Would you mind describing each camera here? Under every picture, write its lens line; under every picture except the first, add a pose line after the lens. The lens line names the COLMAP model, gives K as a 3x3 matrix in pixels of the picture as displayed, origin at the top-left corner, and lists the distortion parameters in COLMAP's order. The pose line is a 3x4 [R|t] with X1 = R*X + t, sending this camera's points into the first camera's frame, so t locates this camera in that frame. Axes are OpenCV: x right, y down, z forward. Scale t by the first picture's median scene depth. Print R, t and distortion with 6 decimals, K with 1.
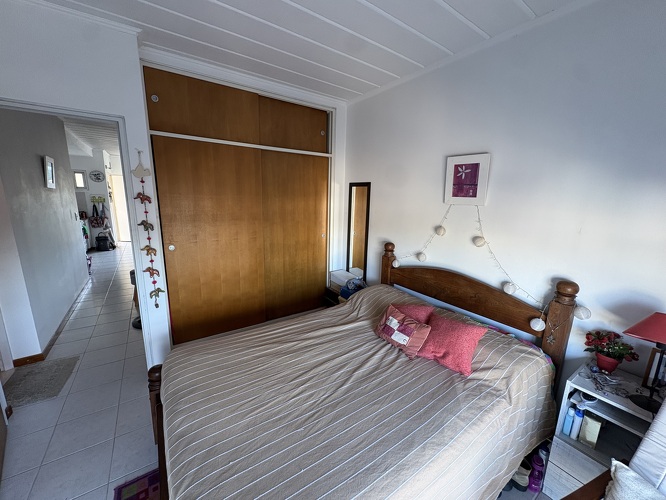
lens RADIAL K [[265.4, 0, 331.5], [0, 265.4, 248.4], [0, 0, 1]] dist [0.002490, -0.000759]
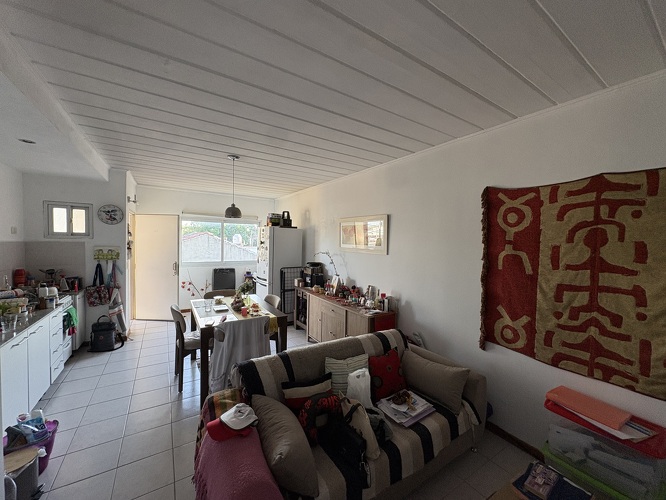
lens RADIAL K [[265.4, 0, 332.0], [0, 265.4, 248.2], [0, 0, 1]] dist [0.002490, -0.000759]
pose [[0.999468, -0.001574, -0.032572, -0.383159], [-0.003814, 0.986334, -0.164712, -0.106457], [0.032386, 0.164749, 0.985804, 0.457719]]
